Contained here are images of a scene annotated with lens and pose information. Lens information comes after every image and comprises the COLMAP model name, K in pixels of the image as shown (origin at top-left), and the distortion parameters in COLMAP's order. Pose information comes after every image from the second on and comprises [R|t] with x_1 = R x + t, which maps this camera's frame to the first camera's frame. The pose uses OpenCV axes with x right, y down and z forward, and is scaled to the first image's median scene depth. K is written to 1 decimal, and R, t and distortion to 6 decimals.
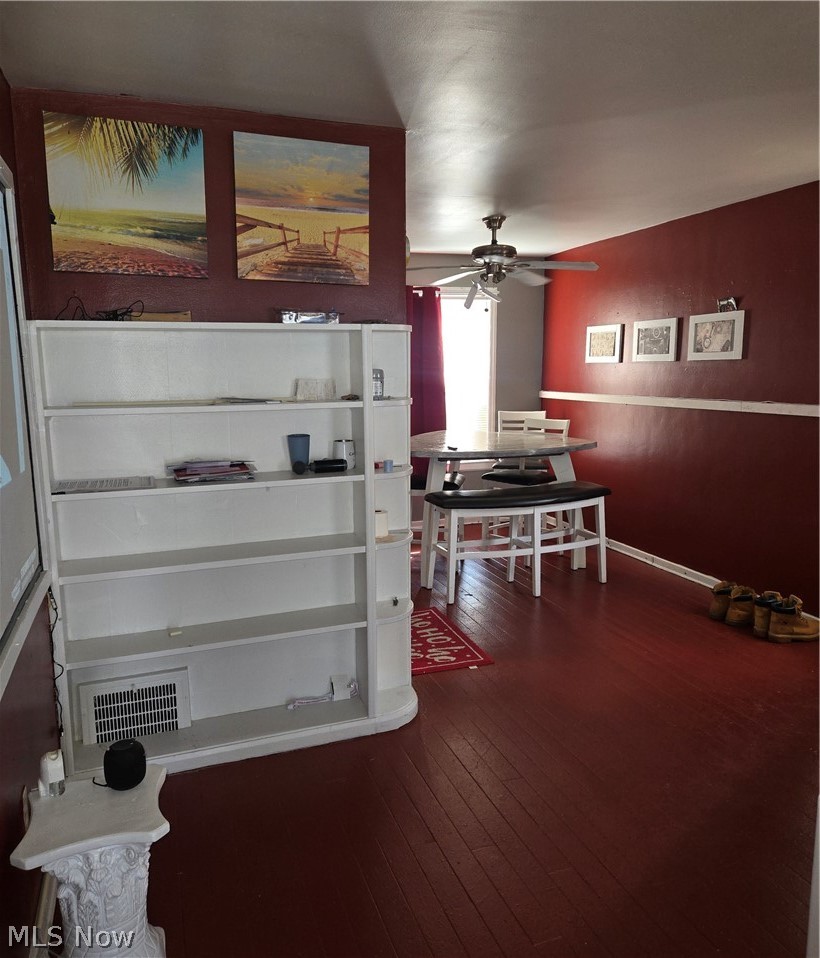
lens RADIAL K [[716.7, 0, 410.0], [0, 716.7, 479.0], [0, 0, 1]] dist [0.001559, -0.000309]
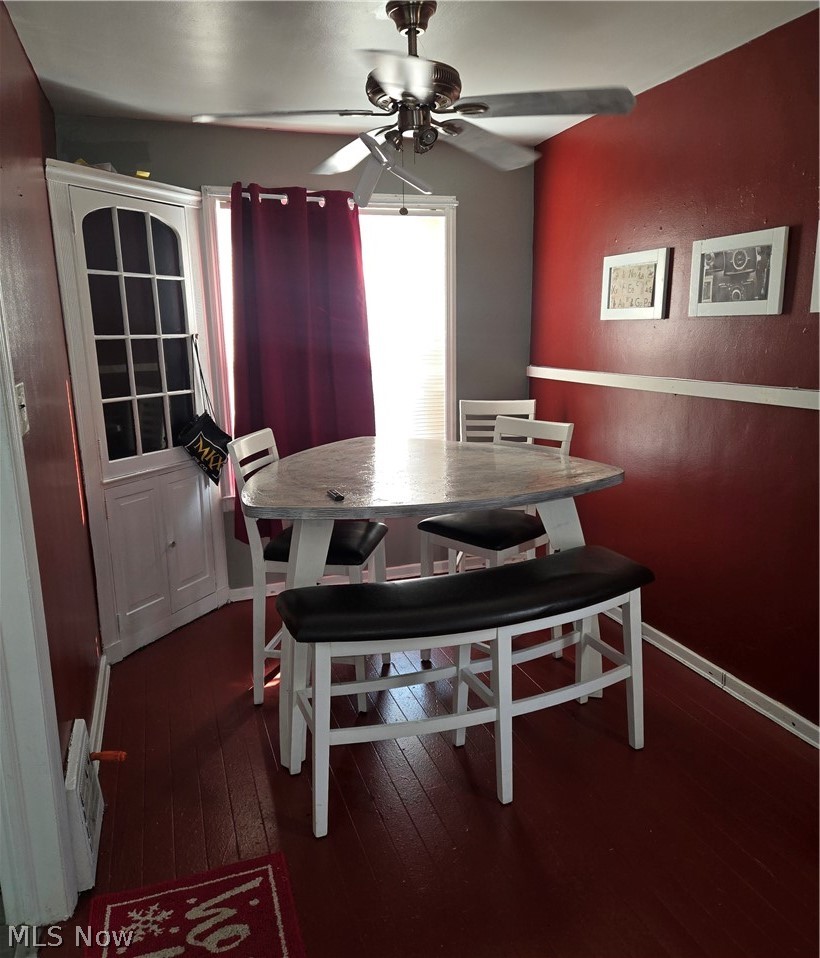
lens RADIAL K [[725.7, 0, 425.6], [0, 725.7, 480.5], [0, 0, 1]] dist [0.024238, -0.003108]
pose [[0.999873, -0.010723, 0.011772, 0.102047], [0.010077, 0.998512, 0.053596, -0.070582], [-0.012329, -0.053470, 0.998493, 0.440378]]
